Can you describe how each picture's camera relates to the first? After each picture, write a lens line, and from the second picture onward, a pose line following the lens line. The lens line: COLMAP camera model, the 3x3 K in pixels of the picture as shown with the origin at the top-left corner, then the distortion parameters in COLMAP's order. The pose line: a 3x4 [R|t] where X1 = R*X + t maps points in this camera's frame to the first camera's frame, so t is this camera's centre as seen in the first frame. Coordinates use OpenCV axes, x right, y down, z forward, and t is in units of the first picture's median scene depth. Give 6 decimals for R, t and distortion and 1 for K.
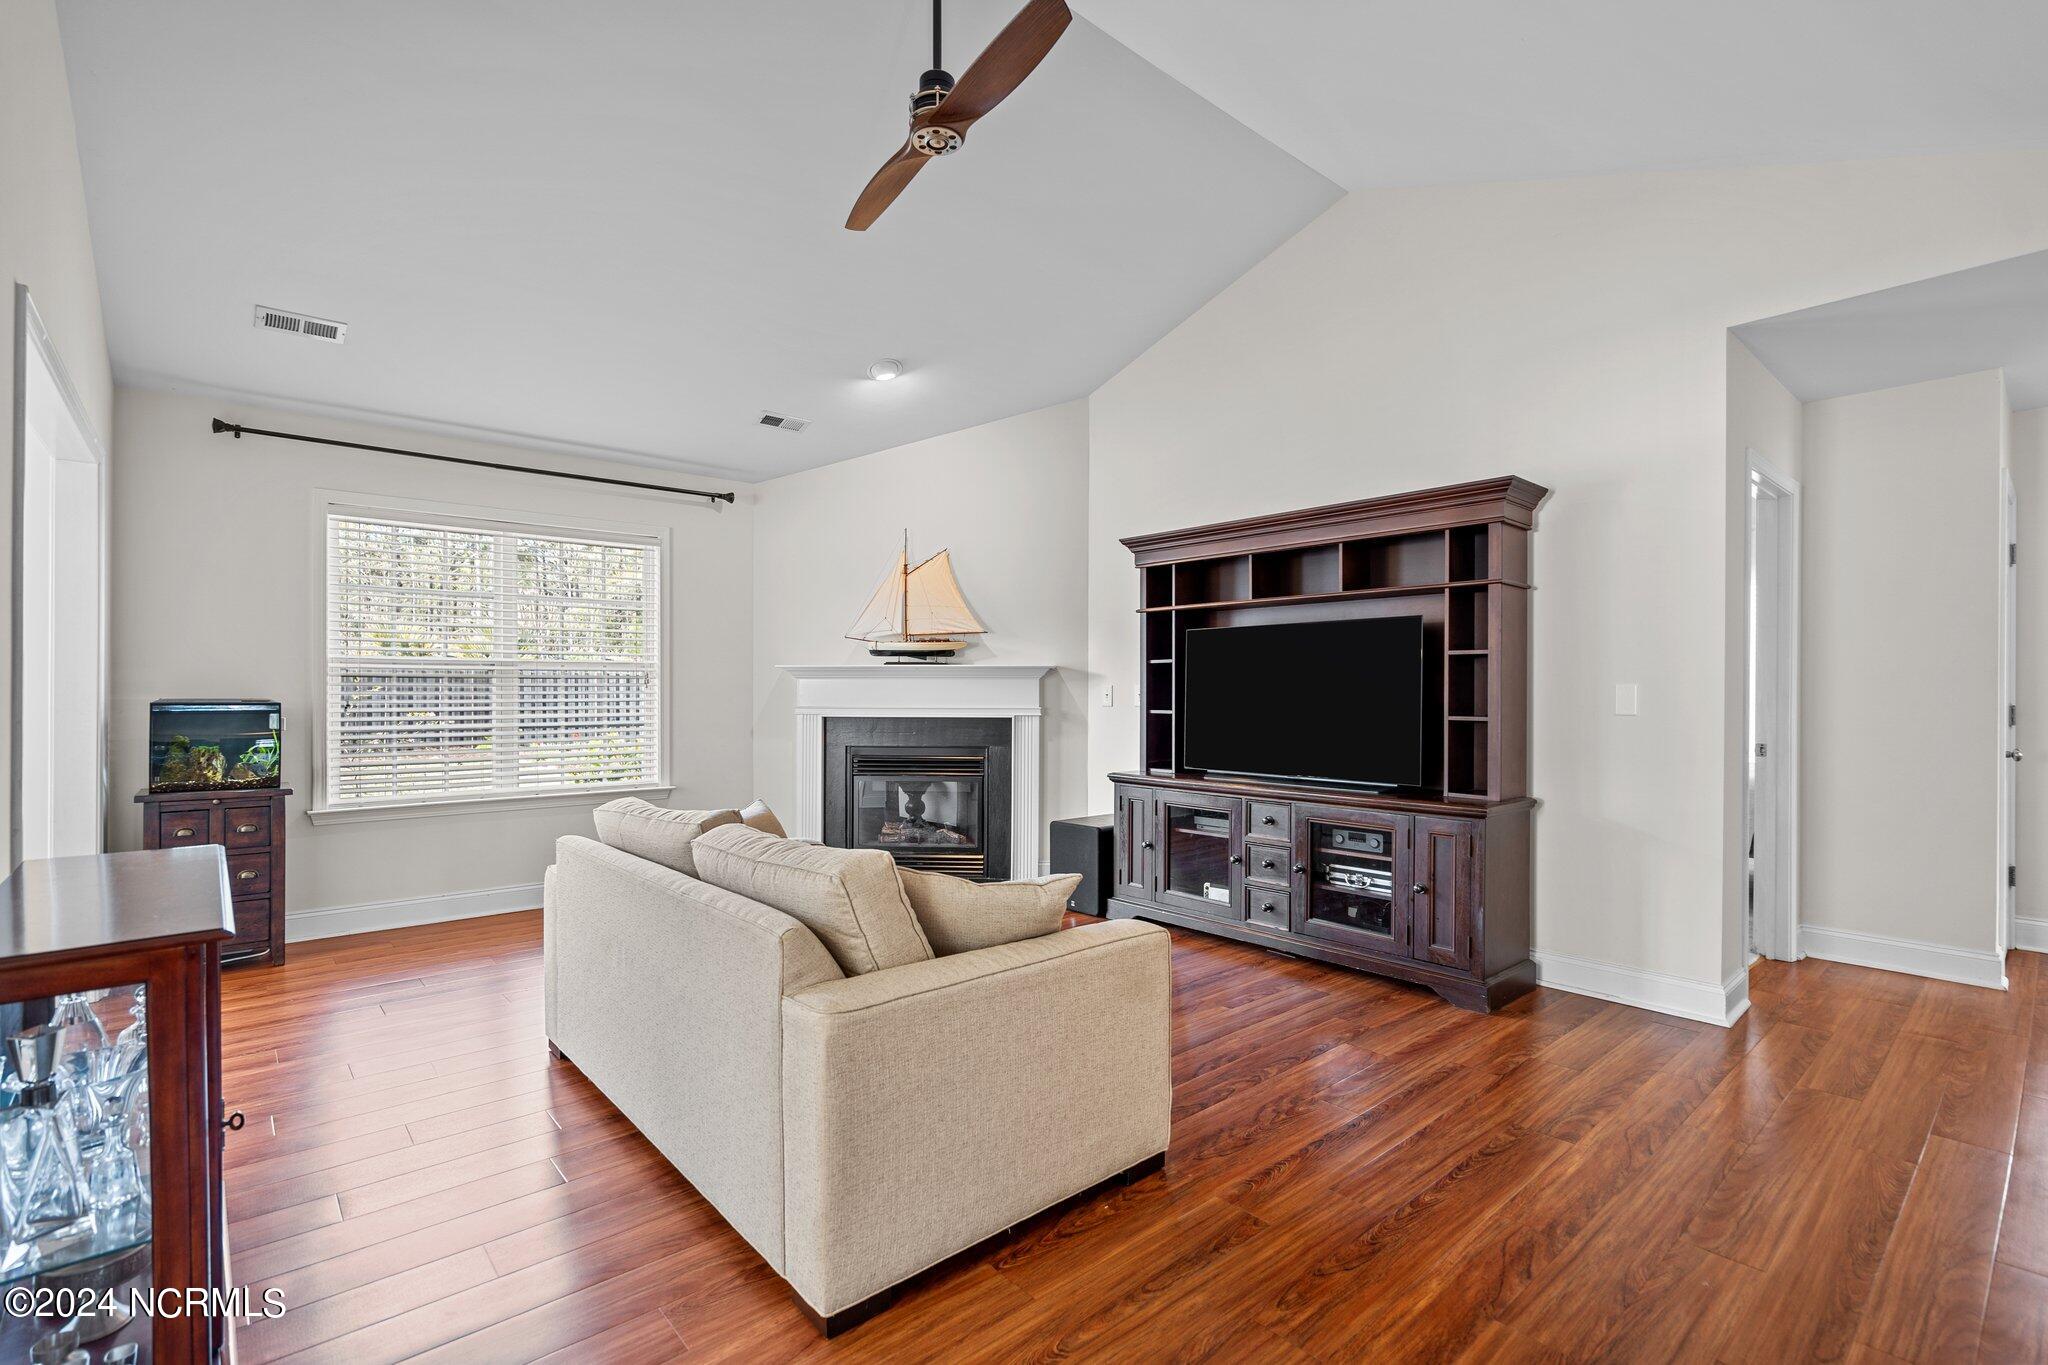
lens RADIAL K [[935.6, 0, 1024.4], [0, 935.6, 689.8], [0, 0, 1]] dist [0.001655, -0.000002]
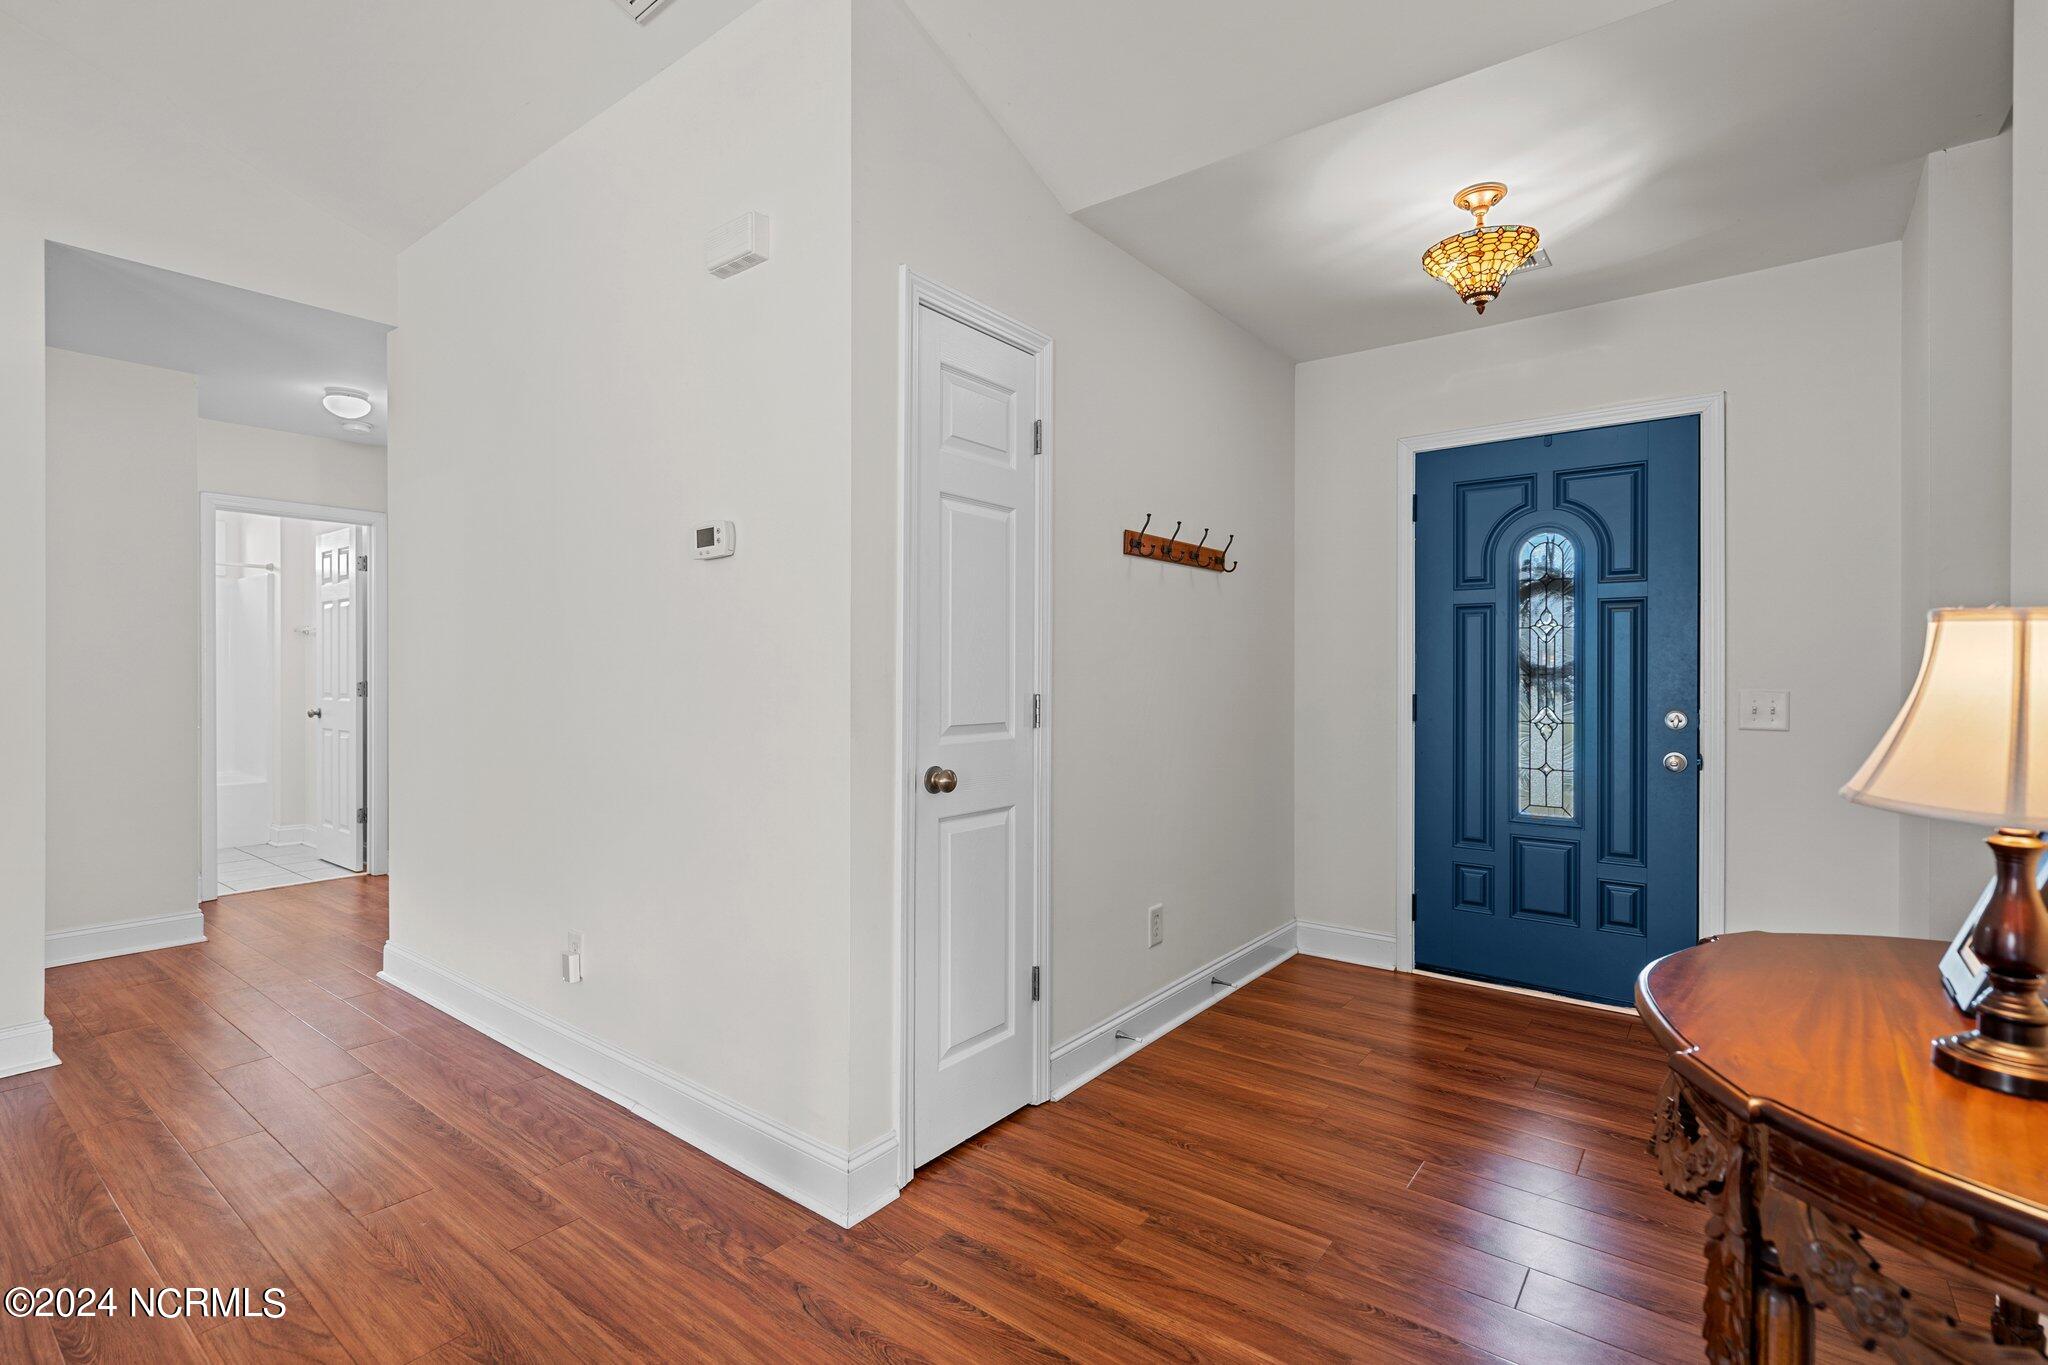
lens RADIAL K [[935.6, 0, 1024.2], [0, 935.6, 679.2], [0, 0, 1]] dist [0.001655, -0.000002]
pose [[-0.193835, -0.006633, 0.981012, -0.467328], [-0.003036, 0.999976, 0.006161, 0.002738], [-0.981029, -0.001784, -0.193851, 0.554151]]
